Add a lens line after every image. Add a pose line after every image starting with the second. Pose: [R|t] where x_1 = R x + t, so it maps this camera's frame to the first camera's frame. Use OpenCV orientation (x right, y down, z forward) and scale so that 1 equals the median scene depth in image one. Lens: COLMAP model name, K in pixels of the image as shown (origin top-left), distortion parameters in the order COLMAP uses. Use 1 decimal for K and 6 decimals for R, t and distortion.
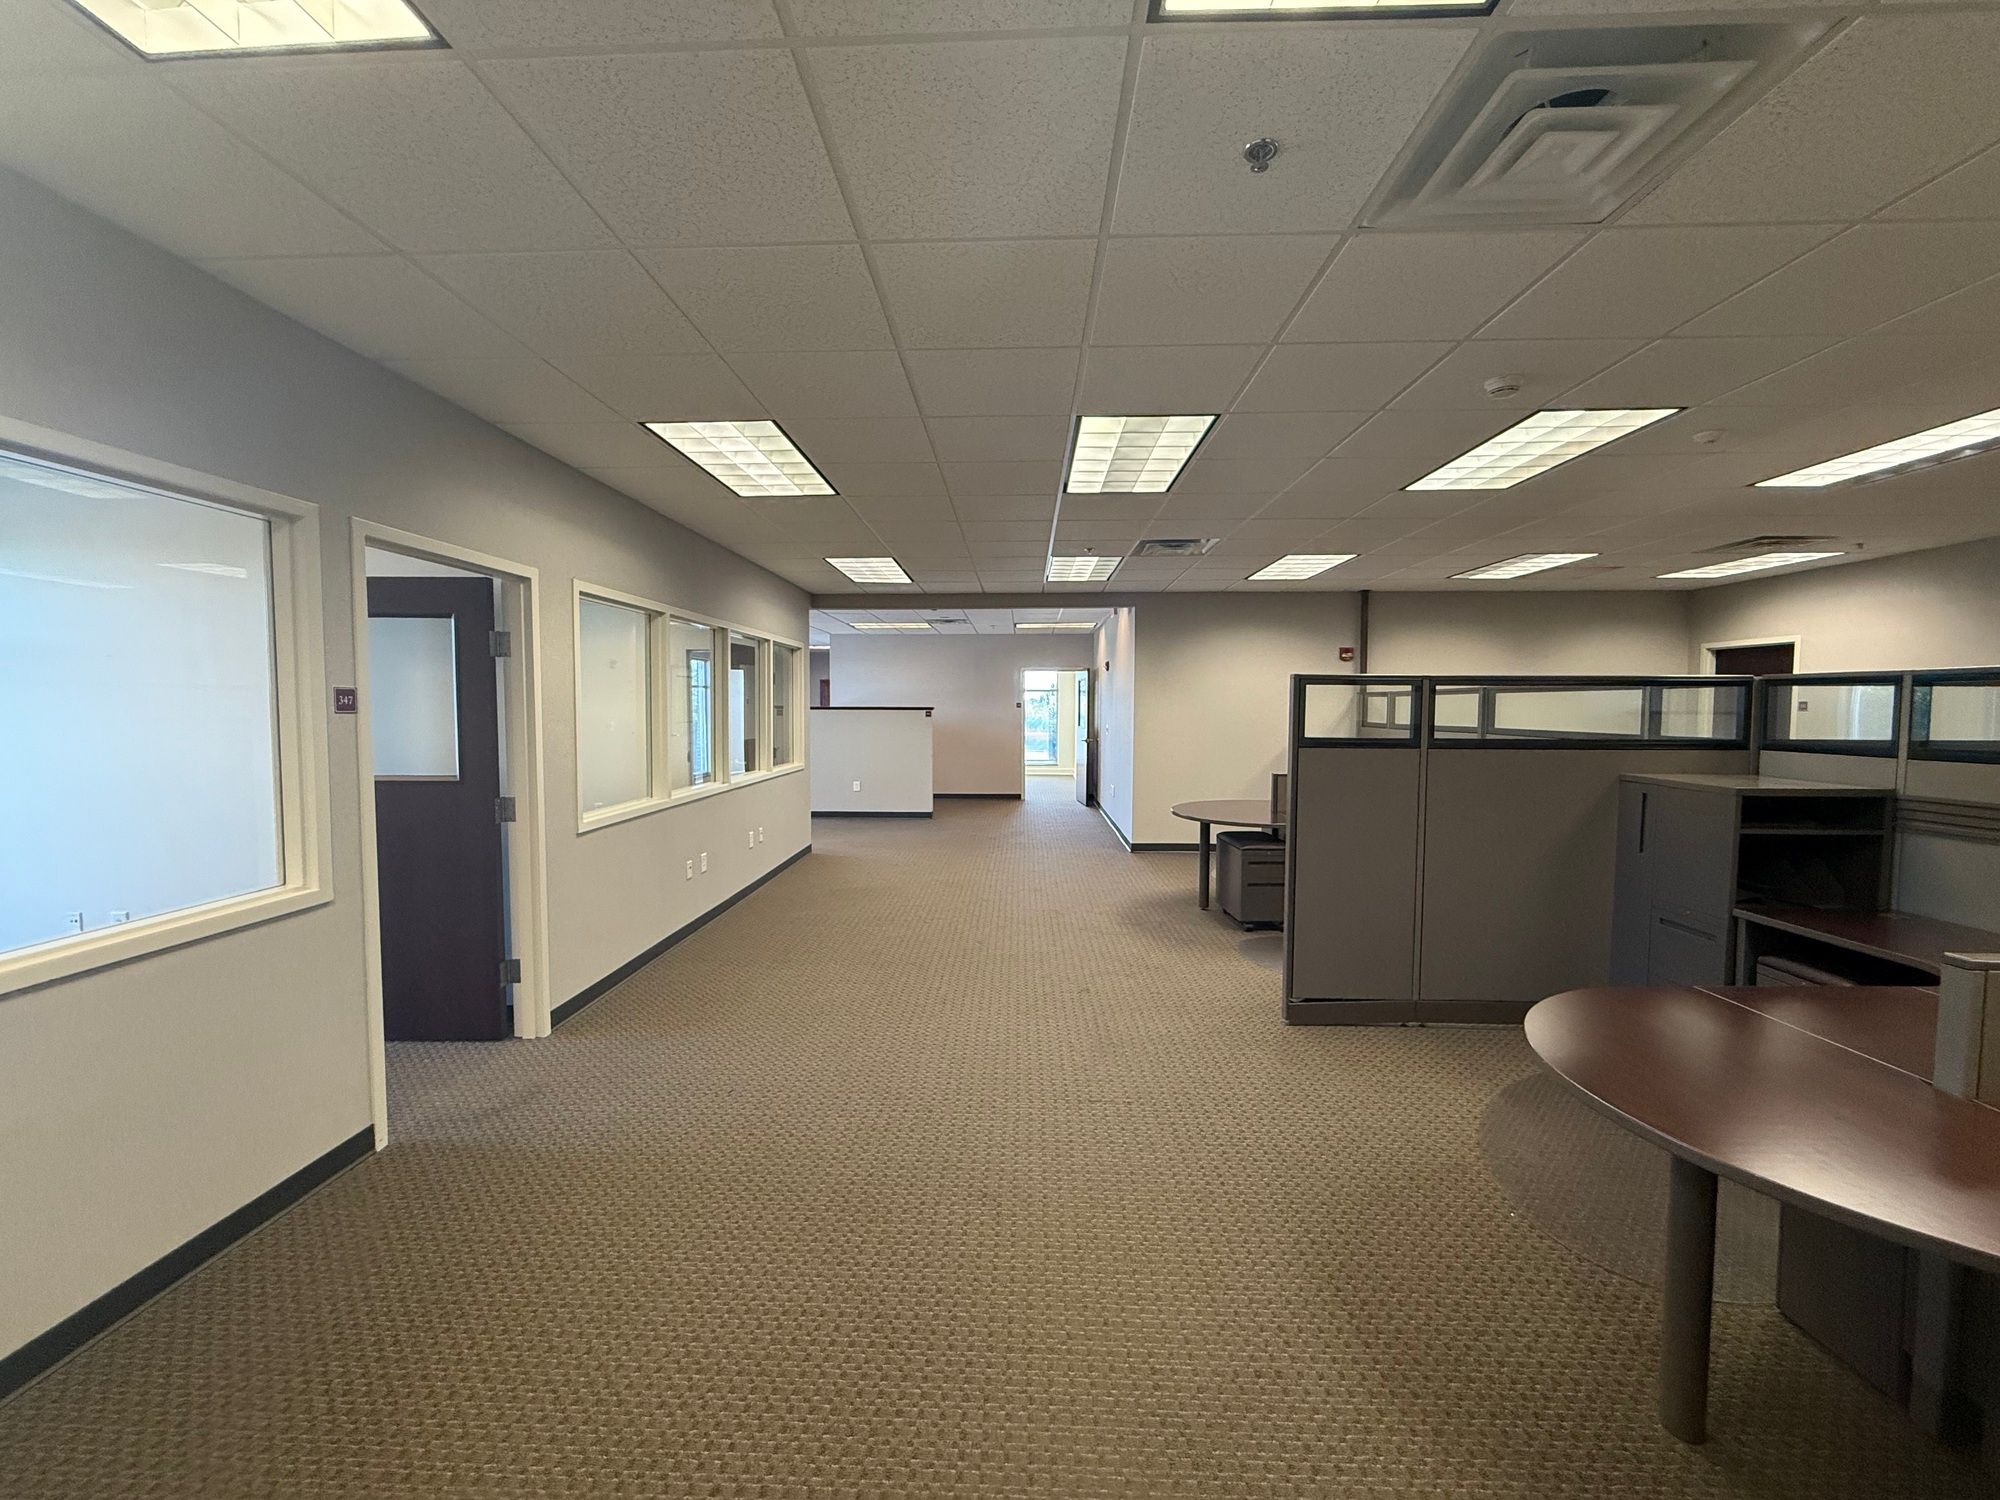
lens RADIAL K [[792.6, 0, 1000.0], [0, 792.6, 750.0], [0, 0, 1]] dist [0.000328, 0.000001]
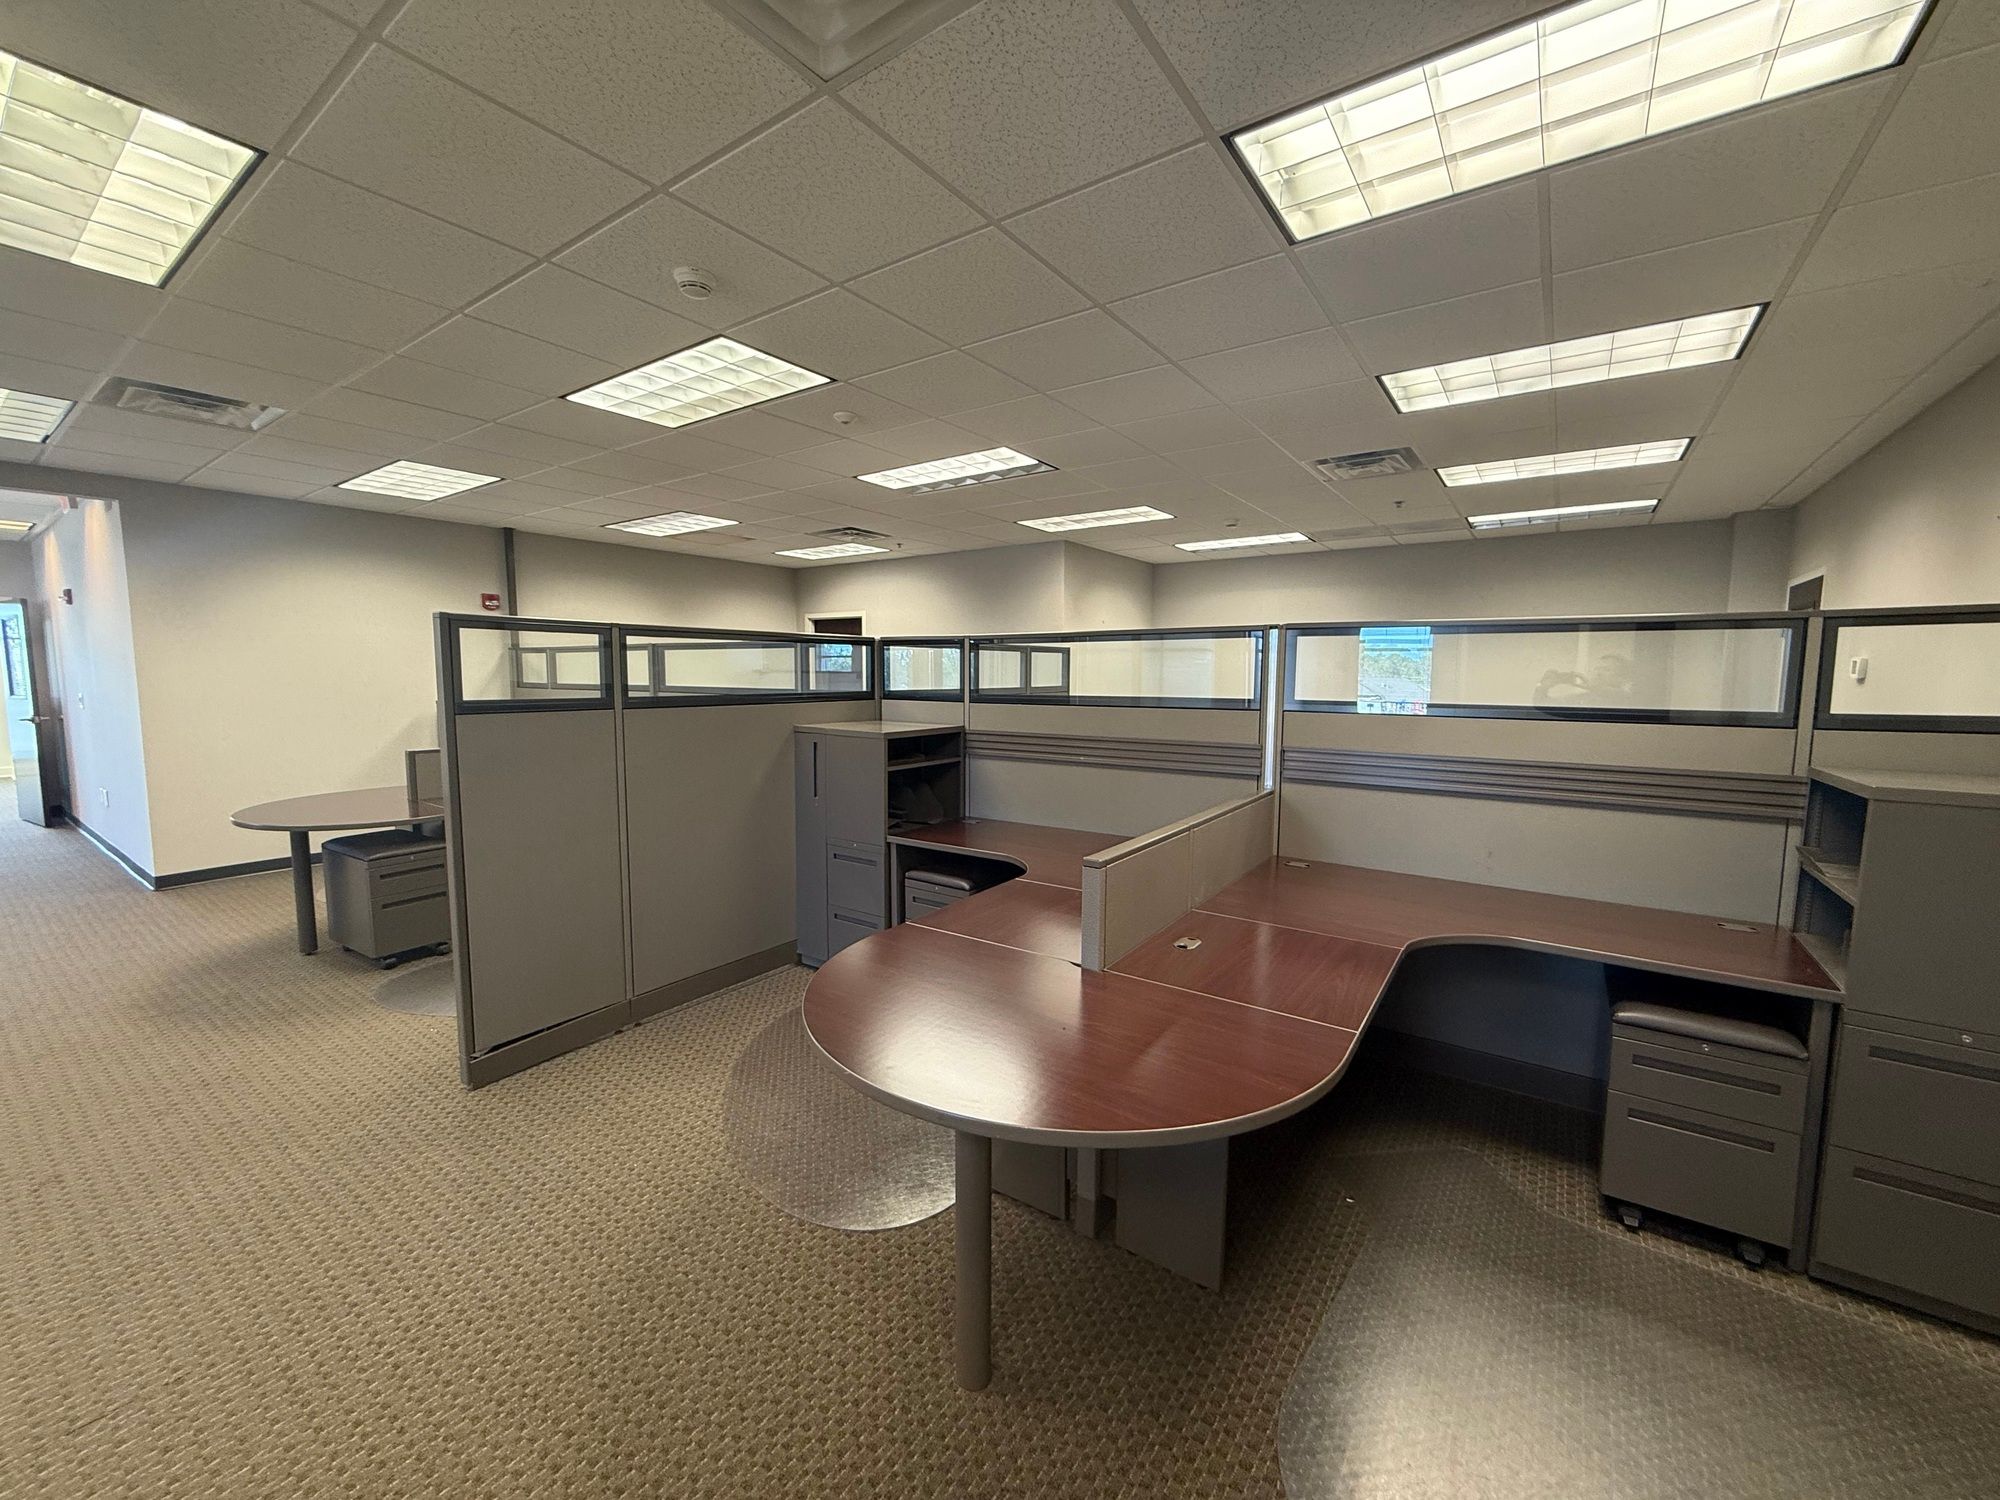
lens RADIAL K [[800.2, 0, 1000.0], [0, 800.2, 750.0], [0, 0, 1]] dist [-0.000314, -0.002443]
pose [[0.554054, -0.082299, 0.828403, 0.035484], [0.042172, 0.996598, 0.070803, -0.001597], [-0.831412, -0.004293, 0.555640, 0.140359]]
